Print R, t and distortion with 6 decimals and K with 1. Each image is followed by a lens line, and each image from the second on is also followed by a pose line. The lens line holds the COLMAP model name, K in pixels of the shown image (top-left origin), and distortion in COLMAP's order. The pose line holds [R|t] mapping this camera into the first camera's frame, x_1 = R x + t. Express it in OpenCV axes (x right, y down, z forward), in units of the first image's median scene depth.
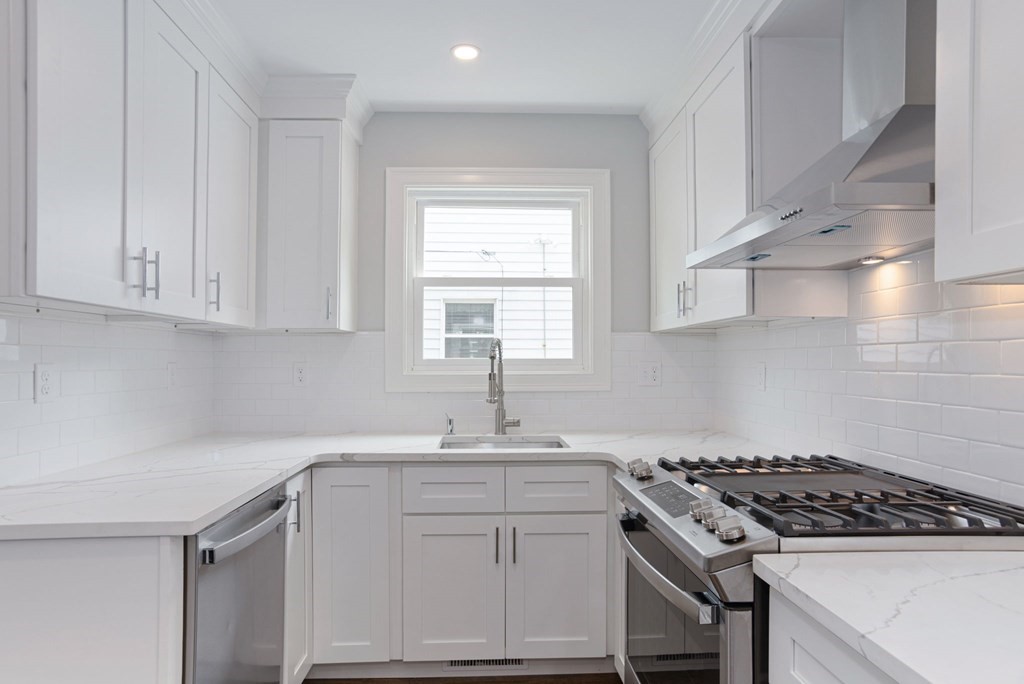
lens RADIAL K [[594.3, 0, 494.6], [0, 594.3, 350.4], [0, 0, 1]] dist [-0.063299, 0.021357]
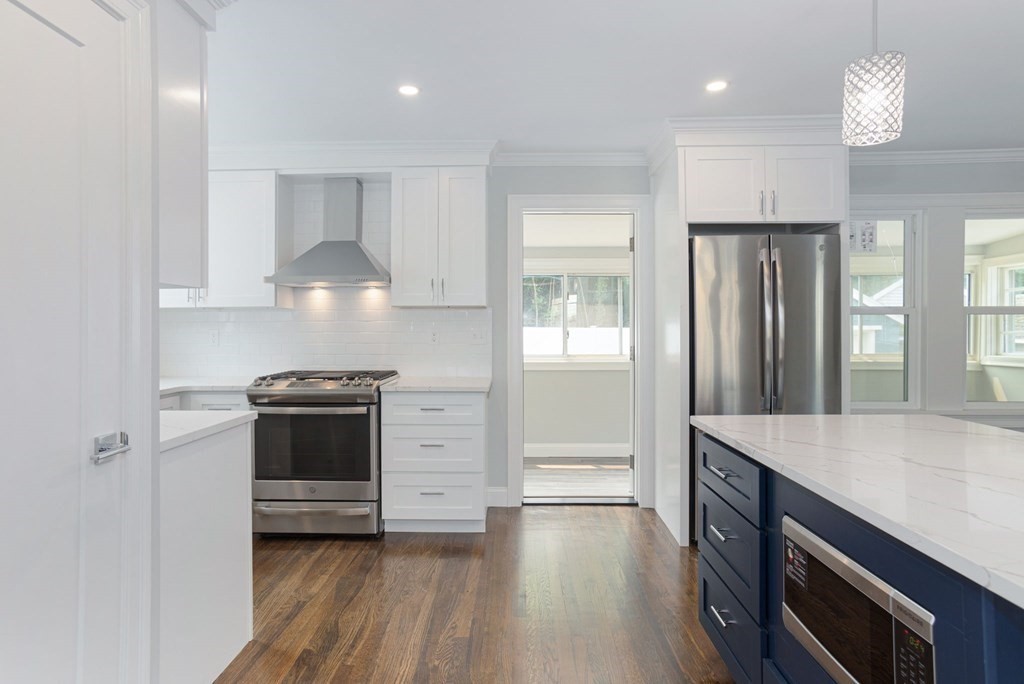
lens RADIAL K [[537.2, 0, 515.4], [0, 537.2, 325.4], [0, 0, 1]] dist [-0.040128, -0.000194]
pose [[0.022239, 0.006767, 0.999730, -1.124169], [-0.008884, 0.999939, -0.006571, 0.009809], [-0.999713, -0.008736, 0.022298, 0.067207]]
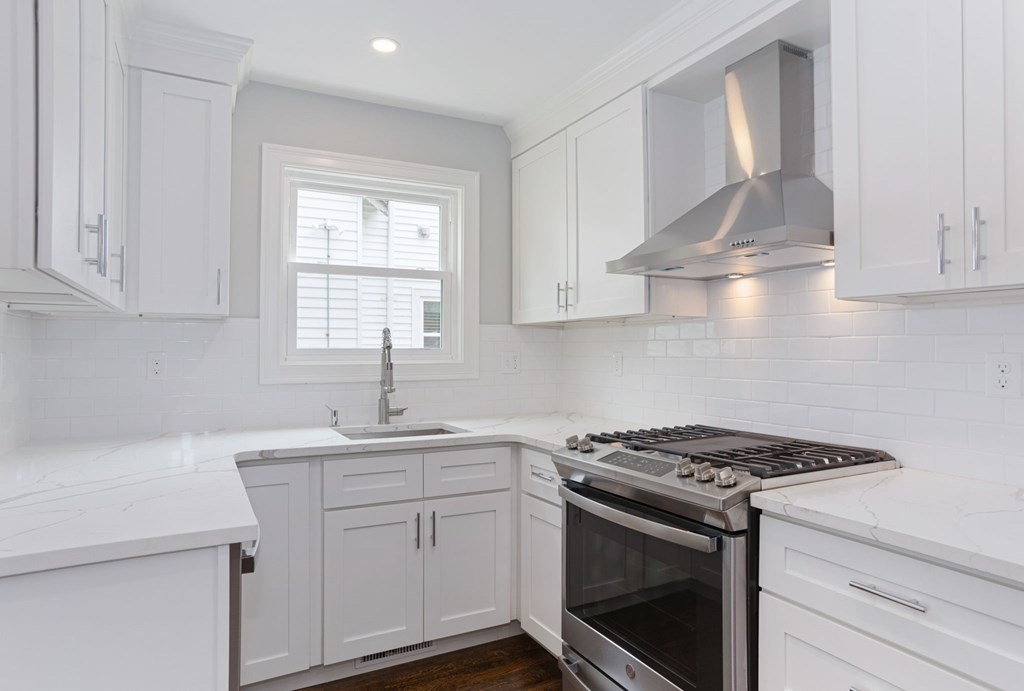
lens RADIAL K [[605.0, 0, 497.8], [0, 605.0, 328.9], [0, 0, 1]] dist [-0.045331, 0.005006]
pose [[0.903643, 0.015537, 0.428006, -0.297429], [-0.007455, 0.999761, -0.020554, 0.000213], [-0.428223, 0.015383, 0.903542, -0.007121]]
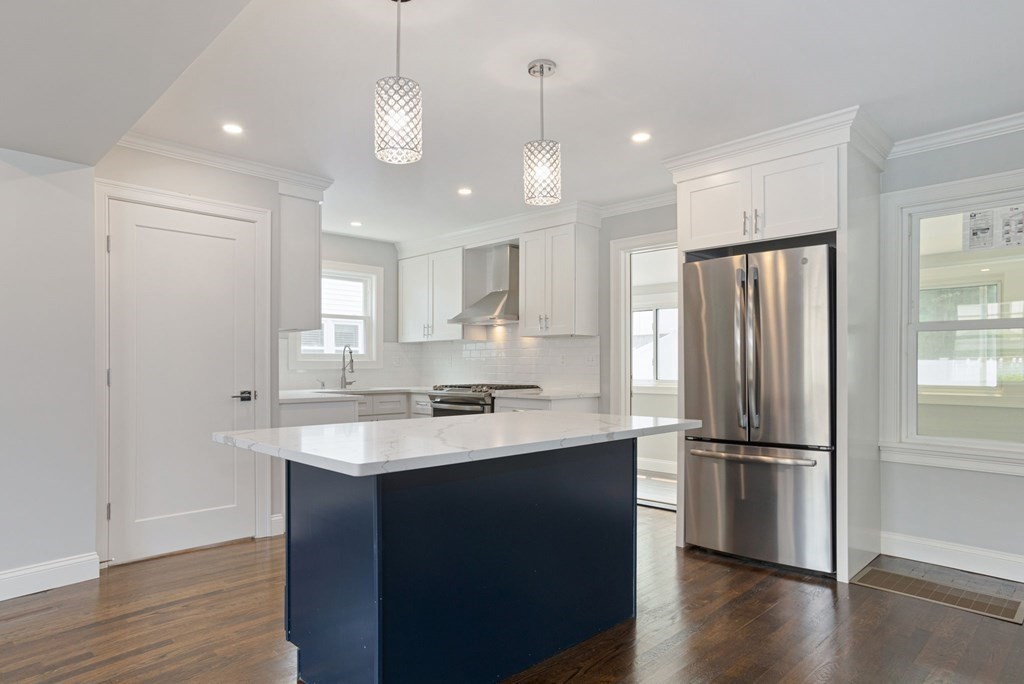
lens RADIAL K [[594.3, 0, 505.1], [0, 594.3, 366.0], [0, 0, 1]] dist [-0.063299, 0.021357]
pose [[0.727511, -0.005533, 0.686074, -1.214159], [-0.008315, 0.999823, 0.016881, 0.021119], [-0.686046, -0.017986, 0.727336, -1.130869]]
